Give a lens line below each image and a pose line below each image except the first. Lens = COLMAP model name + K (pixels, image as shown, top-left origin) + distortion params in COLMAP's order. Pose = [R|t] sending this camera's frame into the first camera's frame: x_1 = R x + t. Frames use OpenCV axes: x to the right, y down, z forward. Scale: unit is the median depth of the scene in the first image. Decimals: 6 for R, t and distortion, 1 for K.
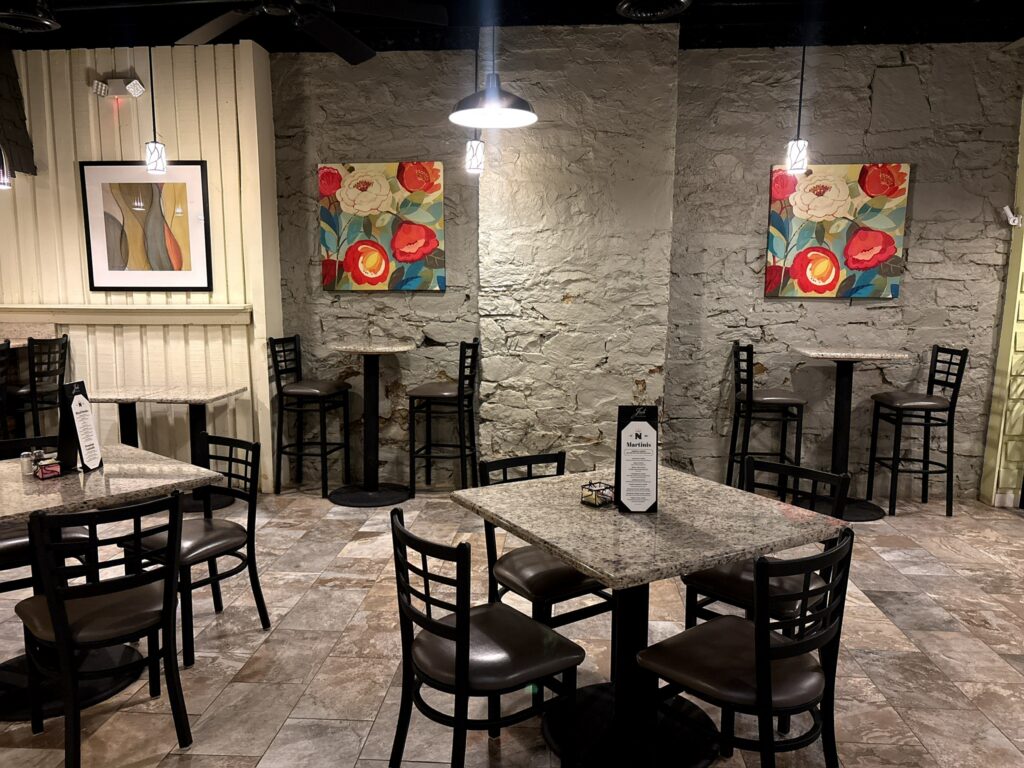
lens RADIAL K [[787.0, 0, 512.0], [0, 787.0, 384.0], [0, 0, 1]] dist [0.044891, -0.010263]
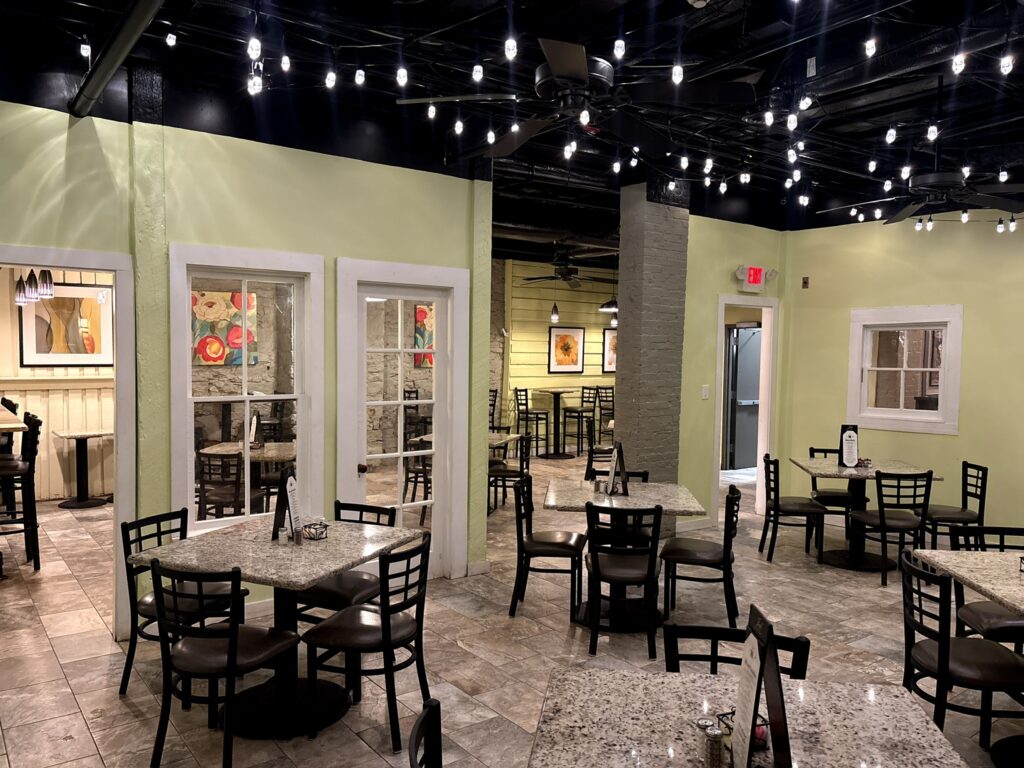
lens RADIAL K [[787.0, 0, 512.0], [0, 787.0, 384.0], [0, 0, 1]] dist [0.044891, -0.010263]
pose [[0.766019, -0.024303, 0.642359, -0.790777], [0.060098, 0.997616, -0.033924, 0.019034], [-0.640003, 0.064591, 0.765653, -0.719667]]
